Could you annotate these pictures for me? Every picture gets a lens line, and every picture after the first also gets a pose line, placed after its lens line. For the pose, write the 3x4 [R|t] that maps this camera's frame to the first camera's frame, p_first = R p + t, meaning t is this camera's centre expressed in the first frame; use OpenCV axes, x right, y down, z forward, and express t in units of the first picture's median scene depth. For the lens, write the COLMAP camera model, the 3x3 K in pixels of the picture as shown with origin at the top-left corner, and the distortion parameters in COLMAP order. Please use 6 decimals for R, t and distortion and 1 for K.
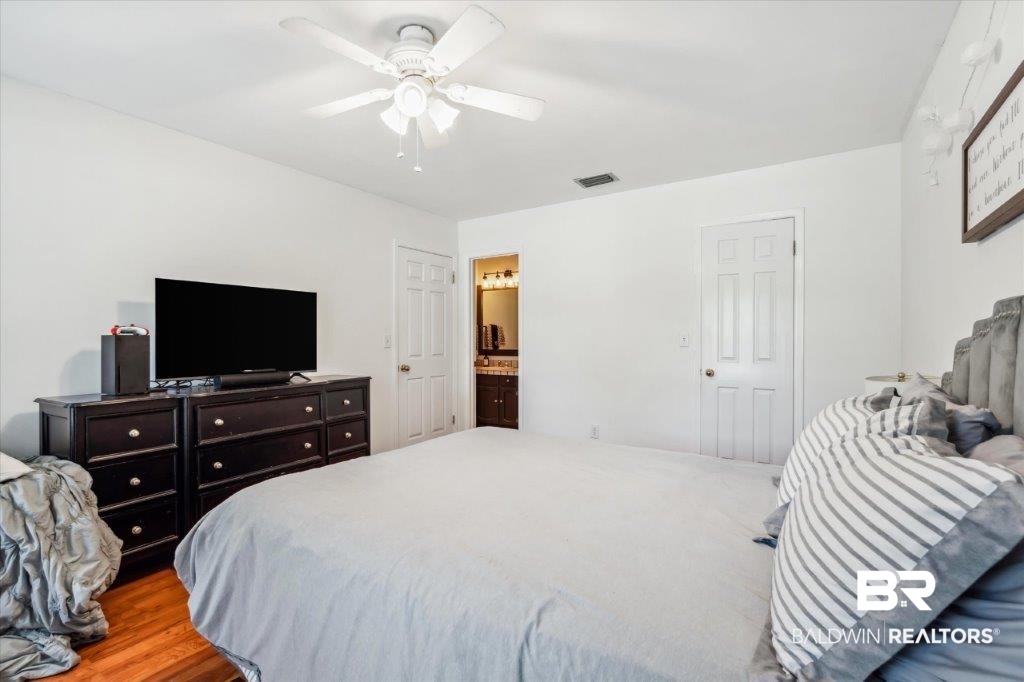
lens RADIAL K [[476.7, 0, 508.0], [0, 476.7, 336.2], [0, 0, 1]] dist [0.000680, -0.000601]
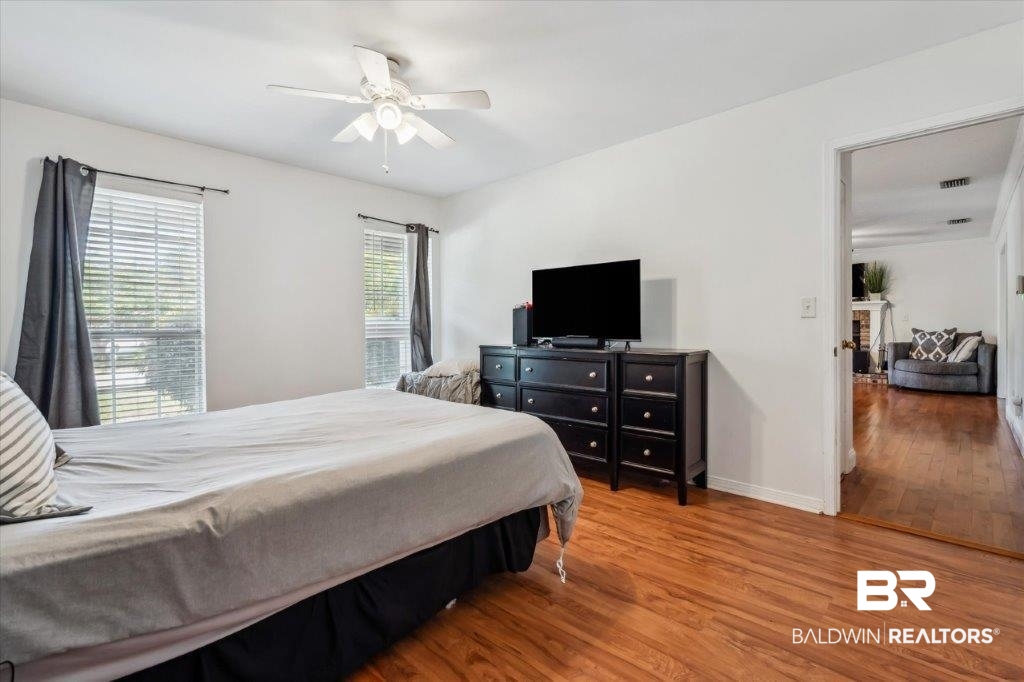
lens RADIAL K [[476.7, 0, 508.0], [0, 476.7, 336.2], [0, 0, 1]] dist [0.000680, -0.000601]
pose [[-0.177085, 0.068376, -0.981818, 0.600407], [0.034581, 0.997400, 0.063224, -0.007249], [0.983588, -0.022756, -0.178989, 0.930580]]
